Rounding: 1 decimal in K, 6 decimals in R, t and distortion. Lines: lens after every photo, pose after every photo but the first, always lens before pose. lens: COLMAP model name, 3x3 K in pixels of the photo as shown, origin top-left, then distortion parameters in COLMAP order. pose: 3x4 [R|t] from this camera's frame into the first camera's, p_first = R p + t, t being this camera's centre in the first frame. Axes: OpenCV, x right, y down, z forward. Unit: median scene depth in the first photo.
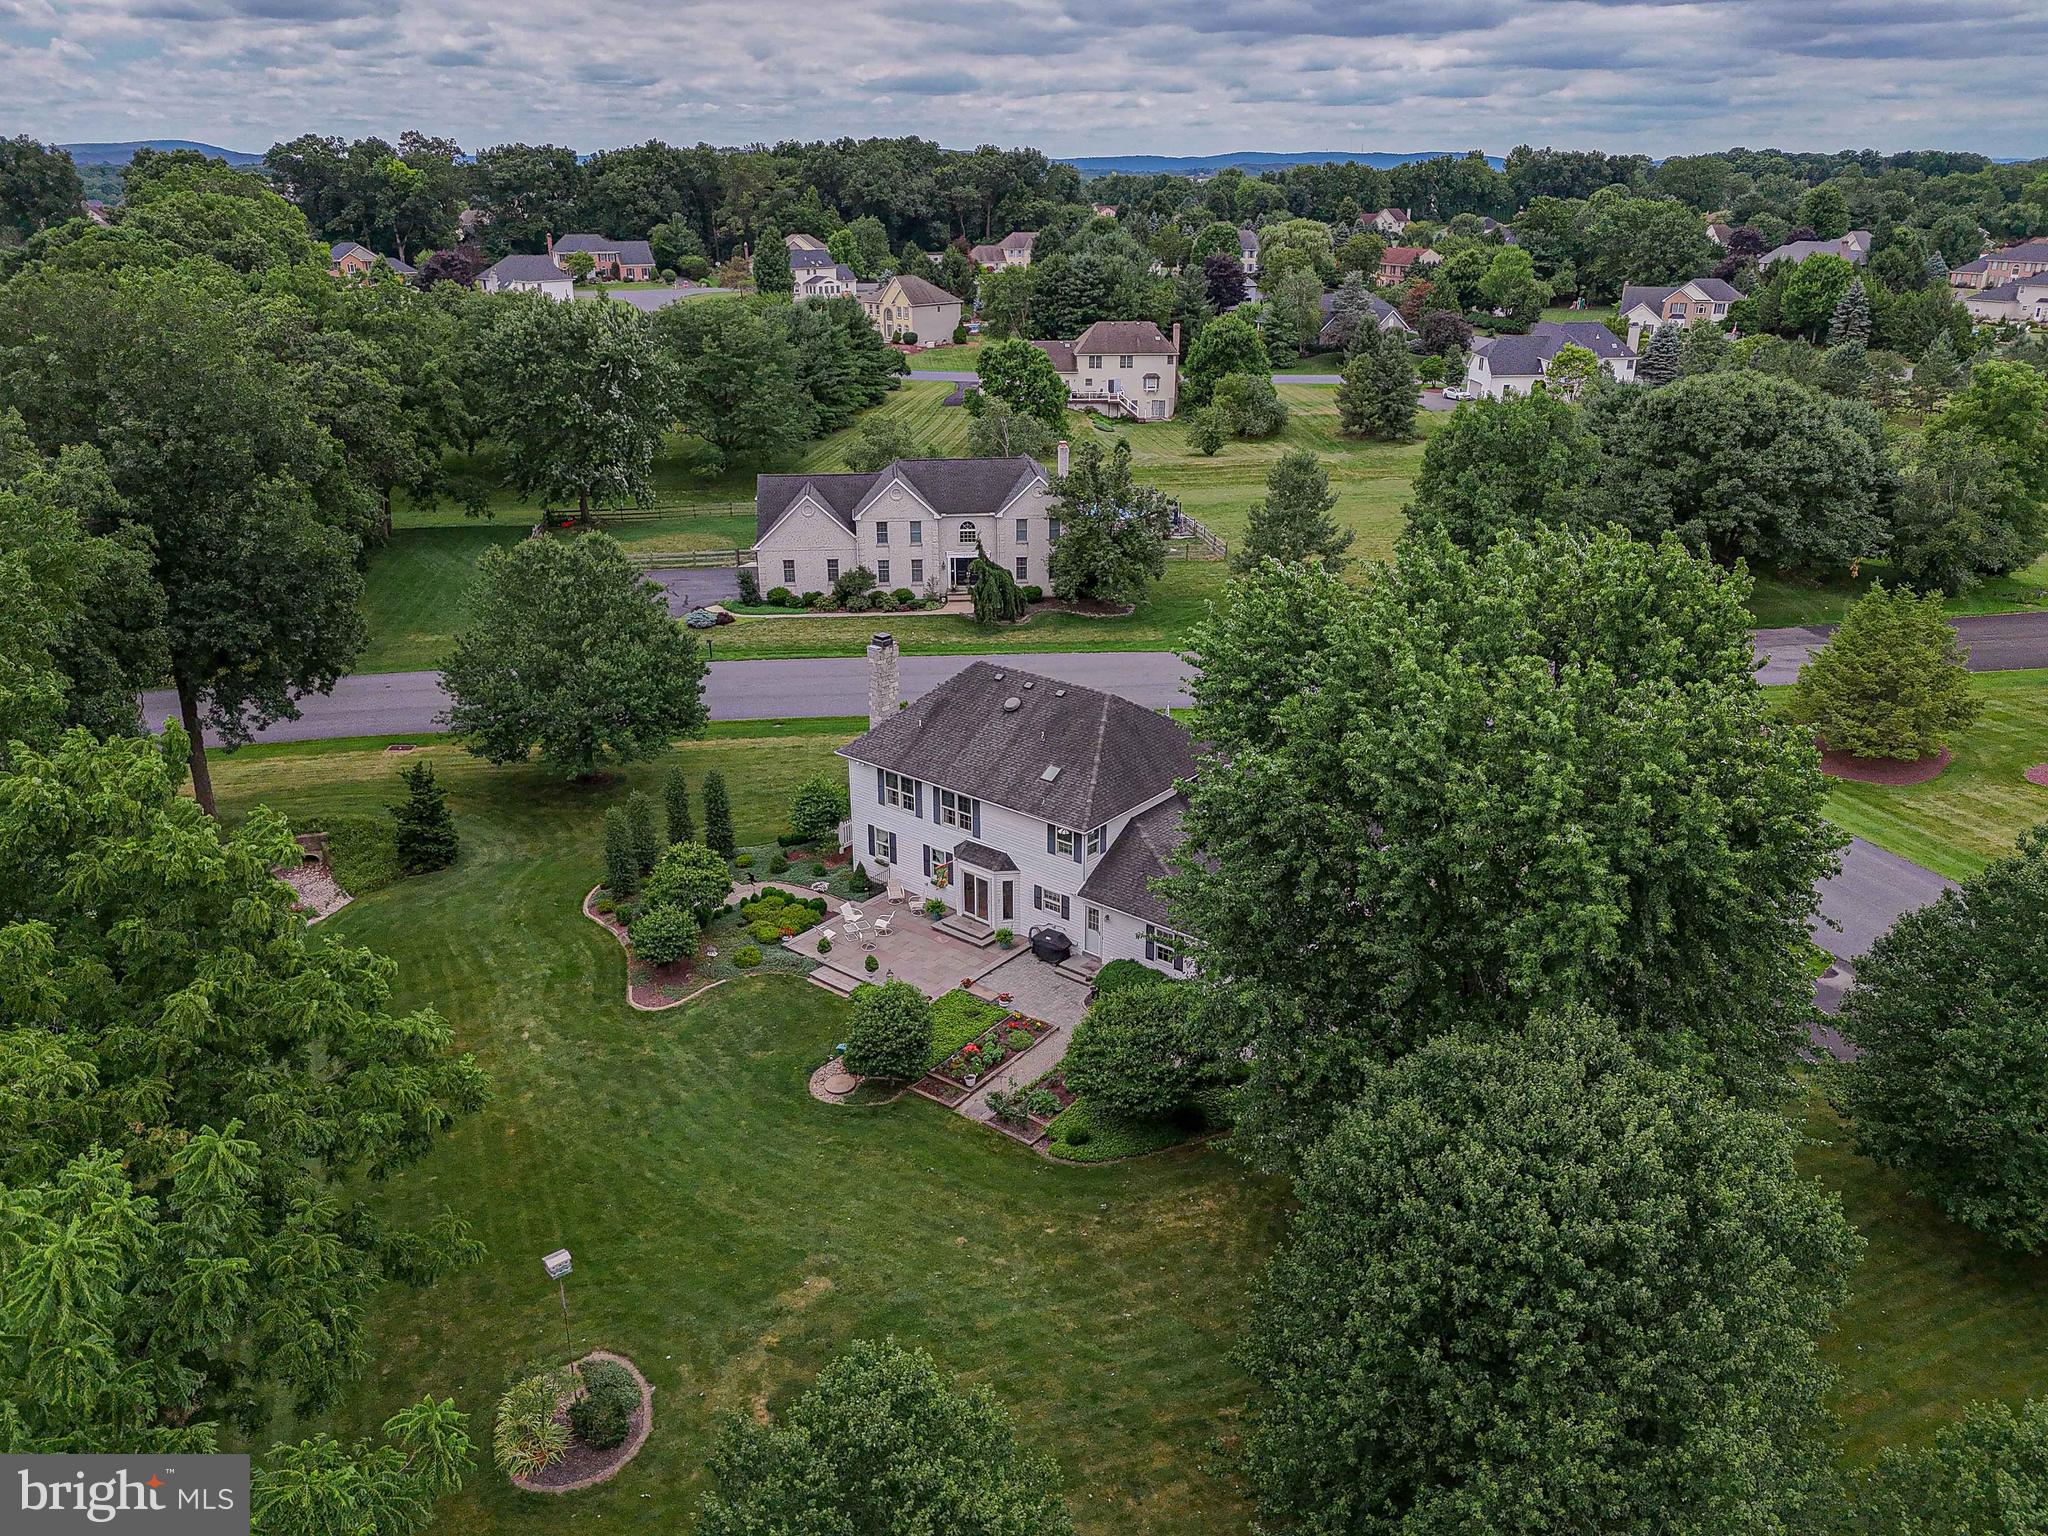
lens RADIAL K [[1490.0, 0, 1022.3], [0, 1490.0, 761.9], [0, 0, 1]] dist [0.074057, -0.064437]
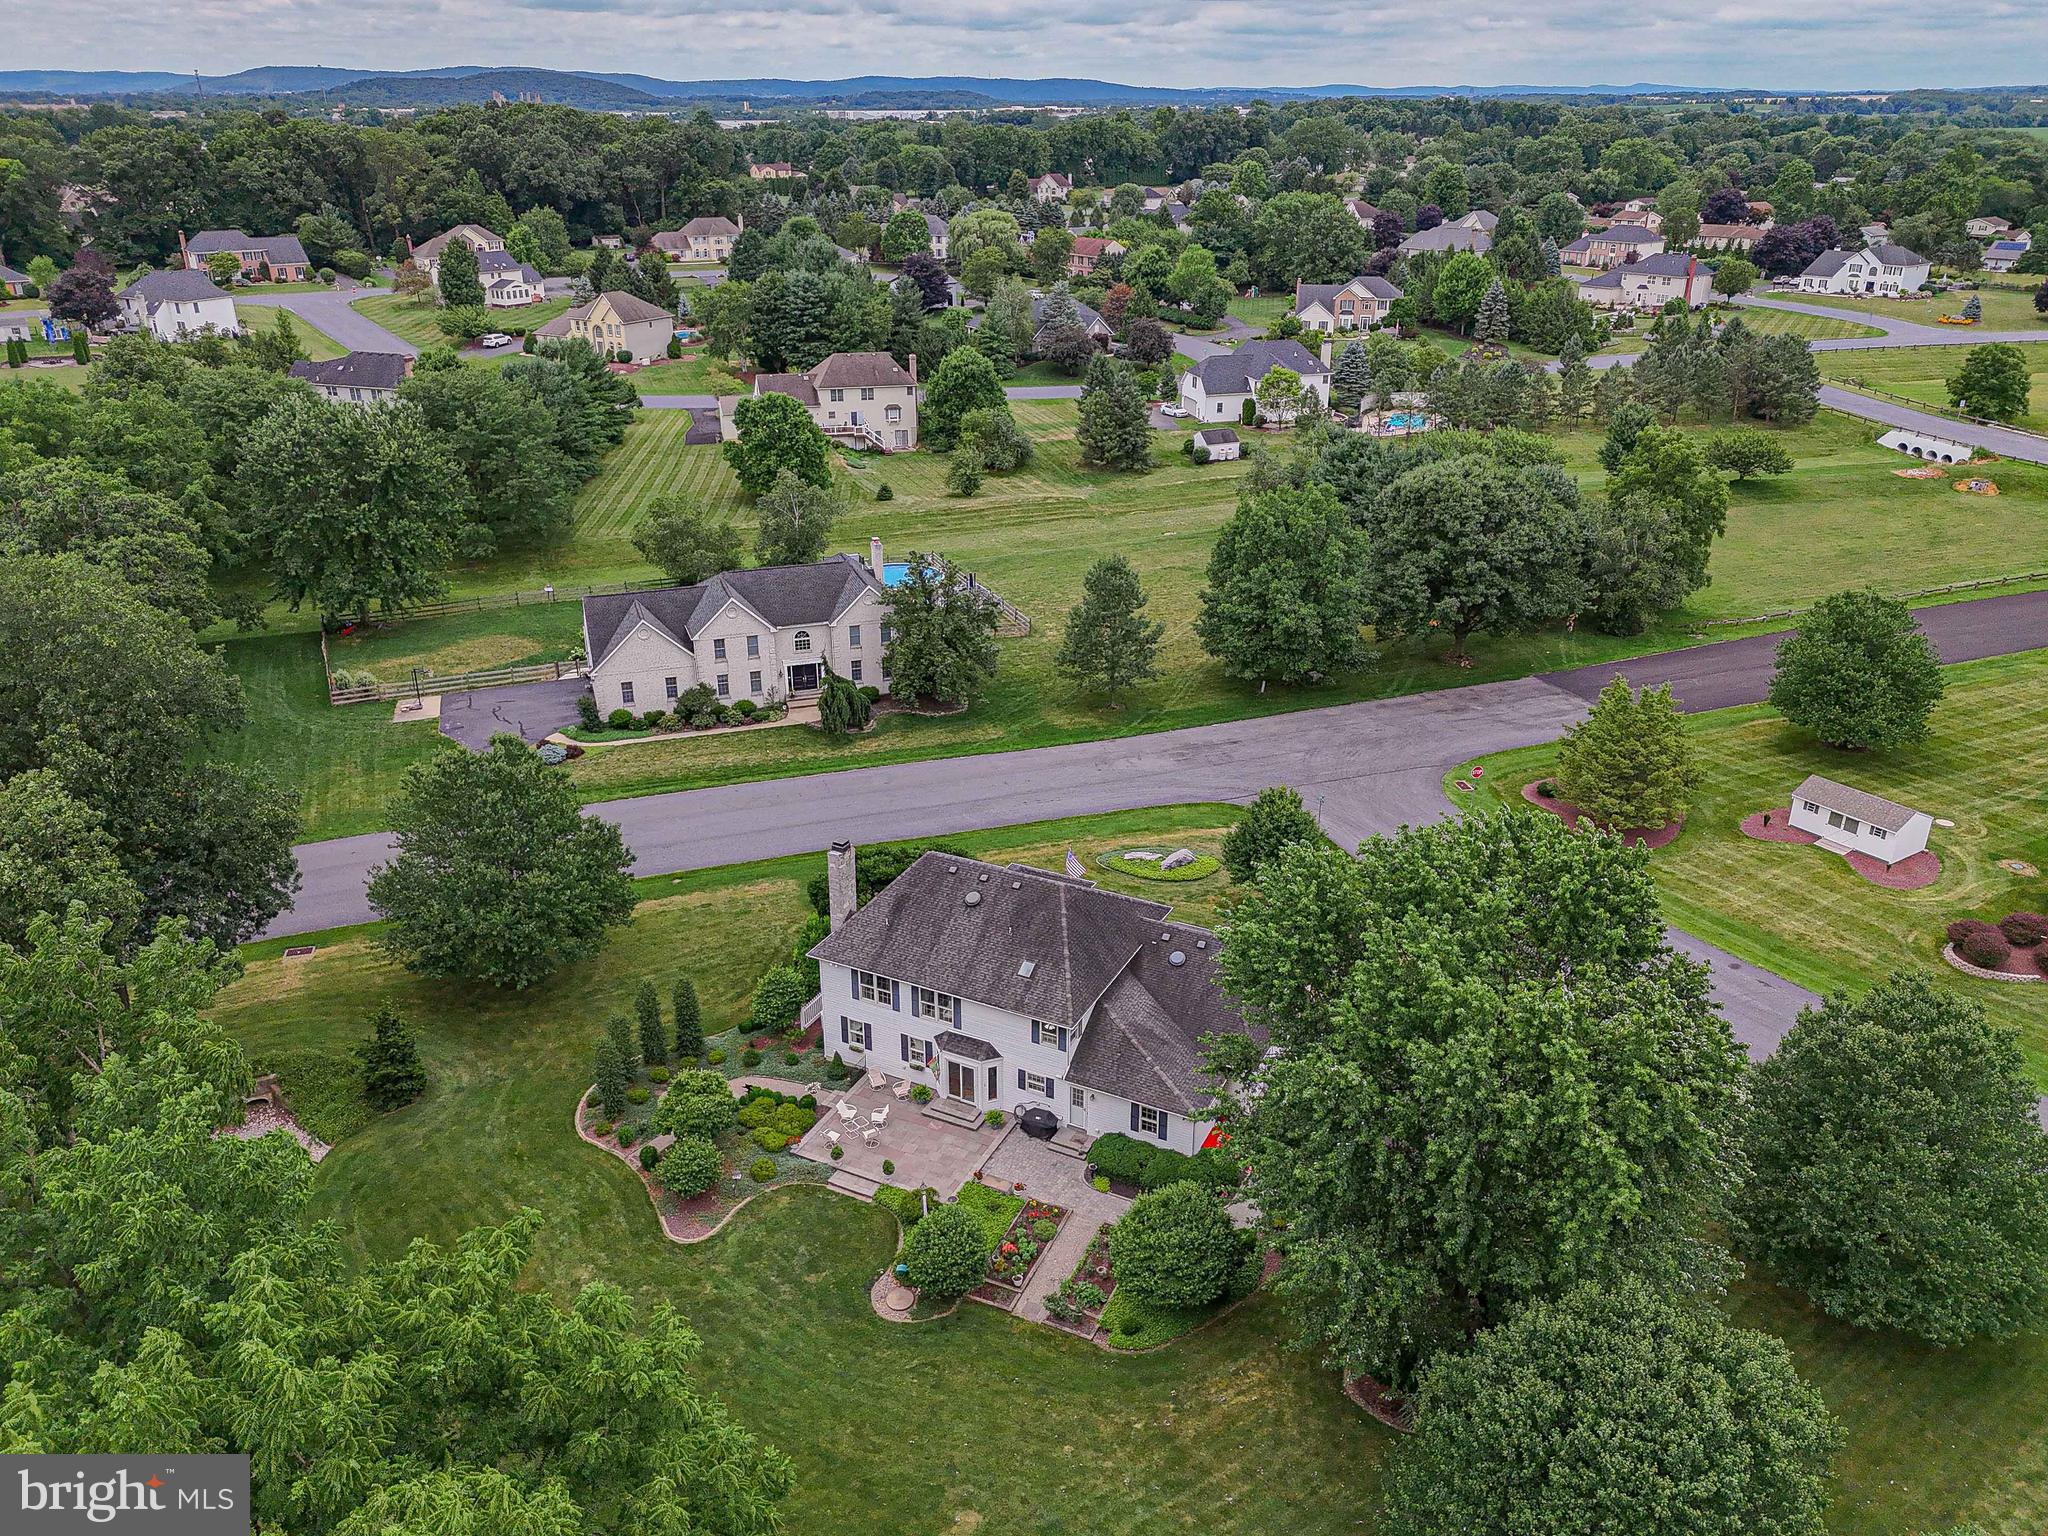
lens RADIAL K [[1497.6, 0, 1018.9], [0, 1497.6, 759.5], [0, 0, 1]] dist [0.062961, -0.051748]
pose [[0.975440, -0.086432, 0.202599, -0.108578], [0.078689, 0.995838, 0.045982, -0.109092], [-0.205731, -0.028910, 0.978182, -0.050402]]
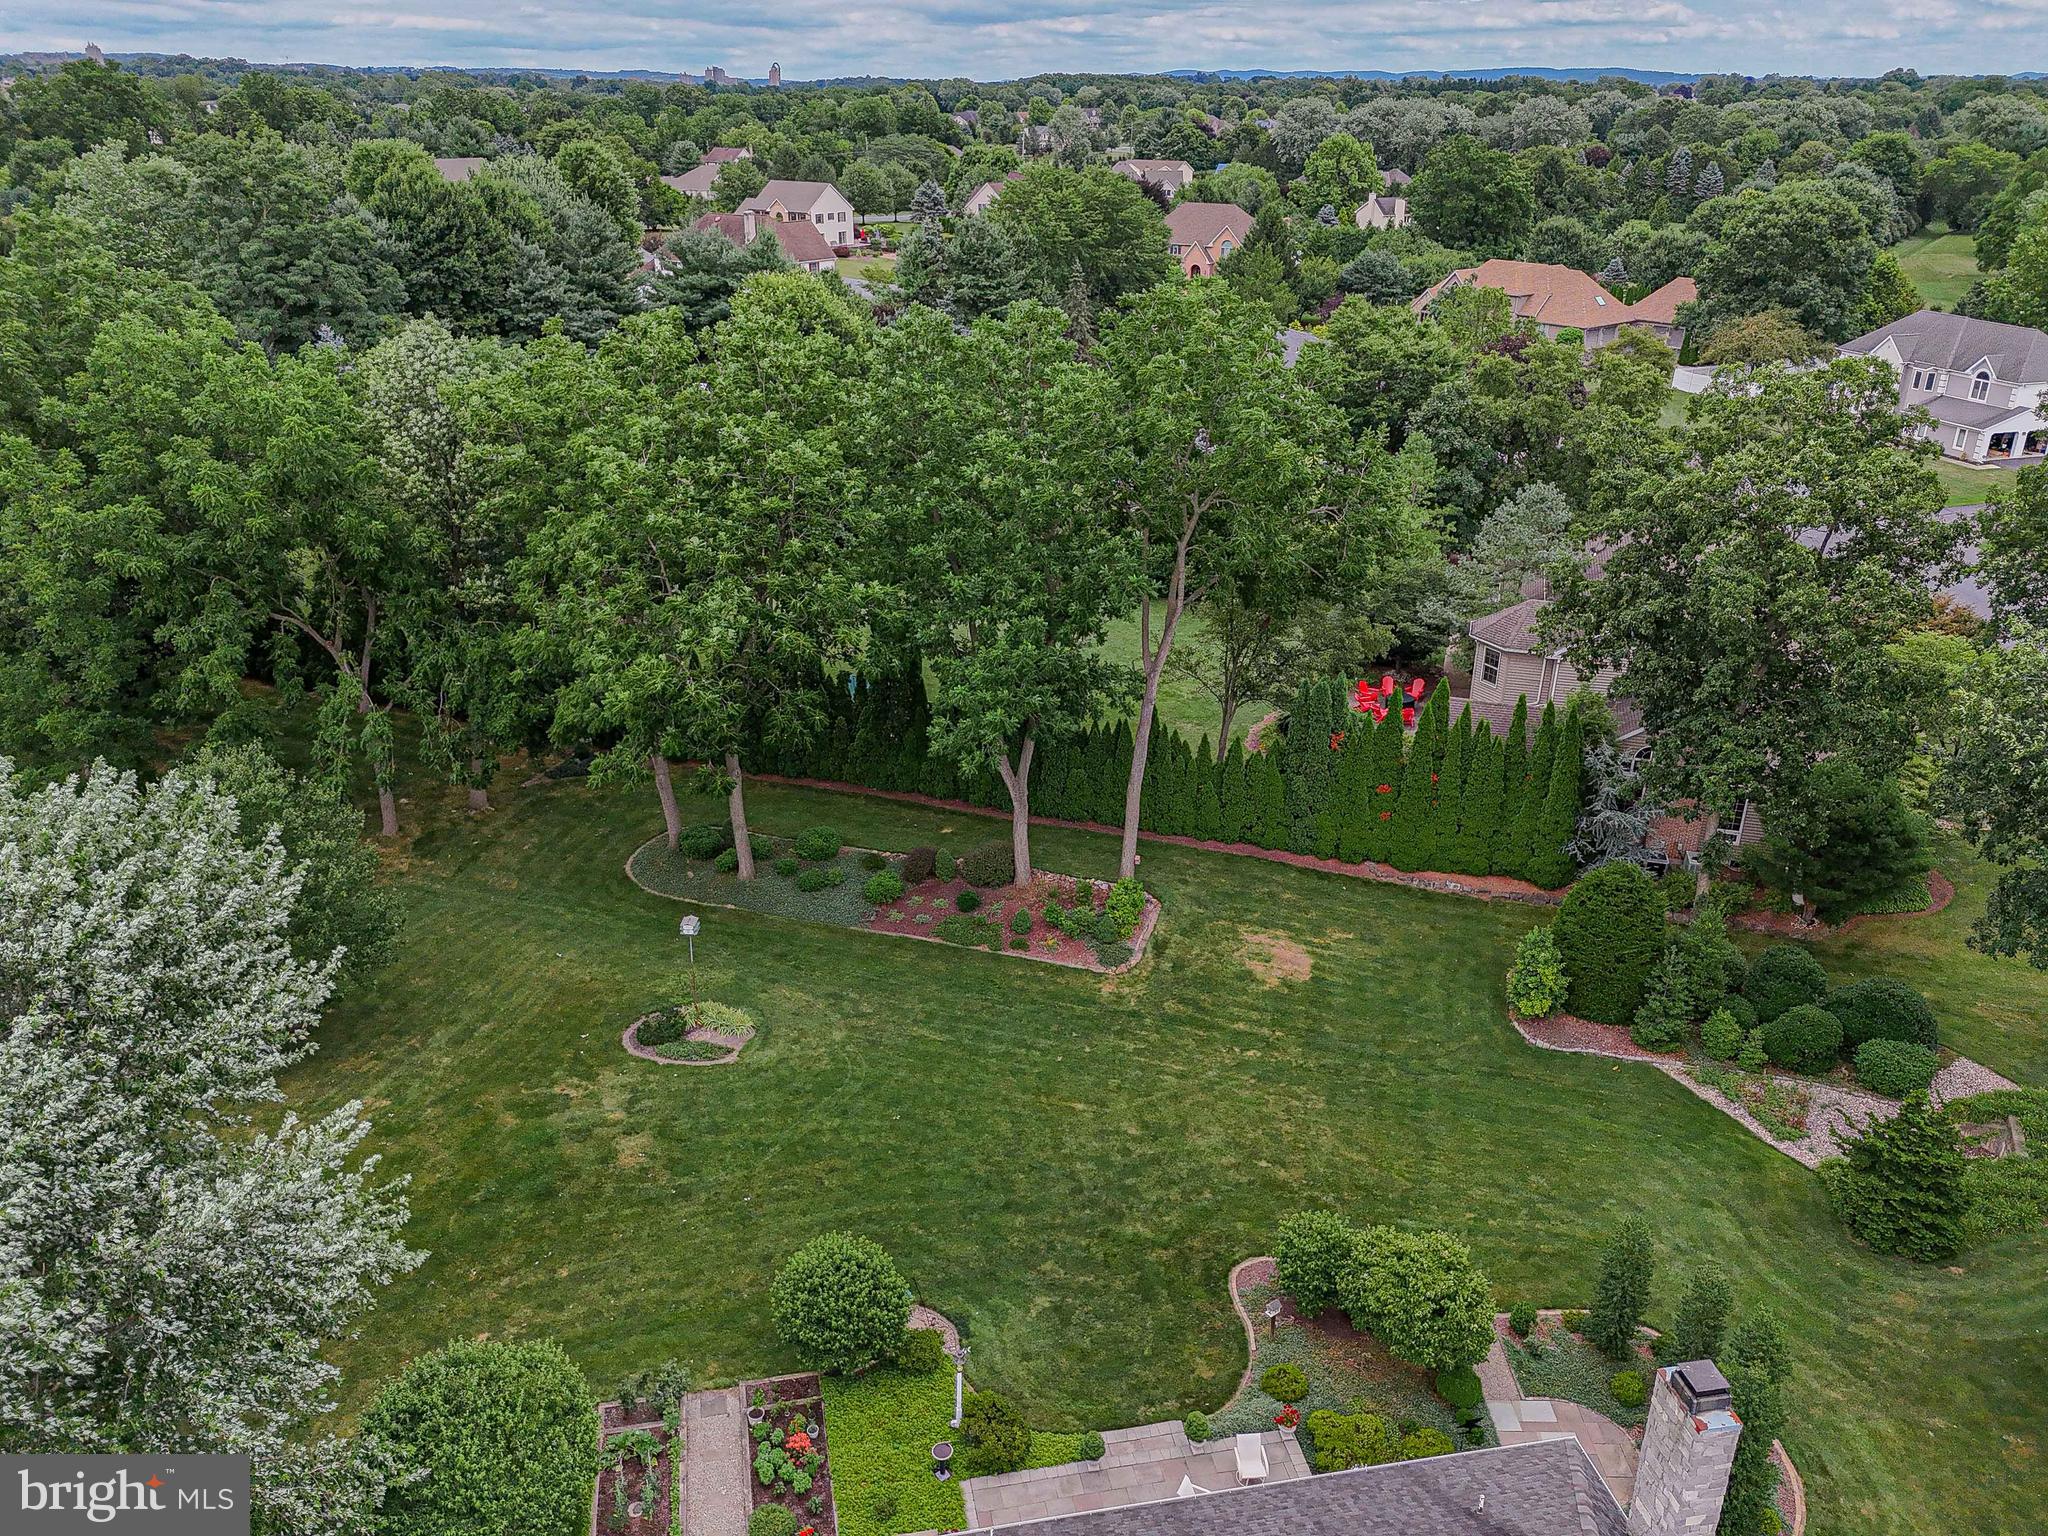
lens RADIAL K [[1476.0, 0, 1028.2], [0, 1476.0, 733.6], [0, 0, 1]] dist [0.069991, -0.059773]
pose [[-0.639020, 0.296716, -0.709657, 0.132718], [-0.282830, 0.767332, 0.575508, -0.218761], [0.715305, 0.568473, -0.406420, 0.559703]]
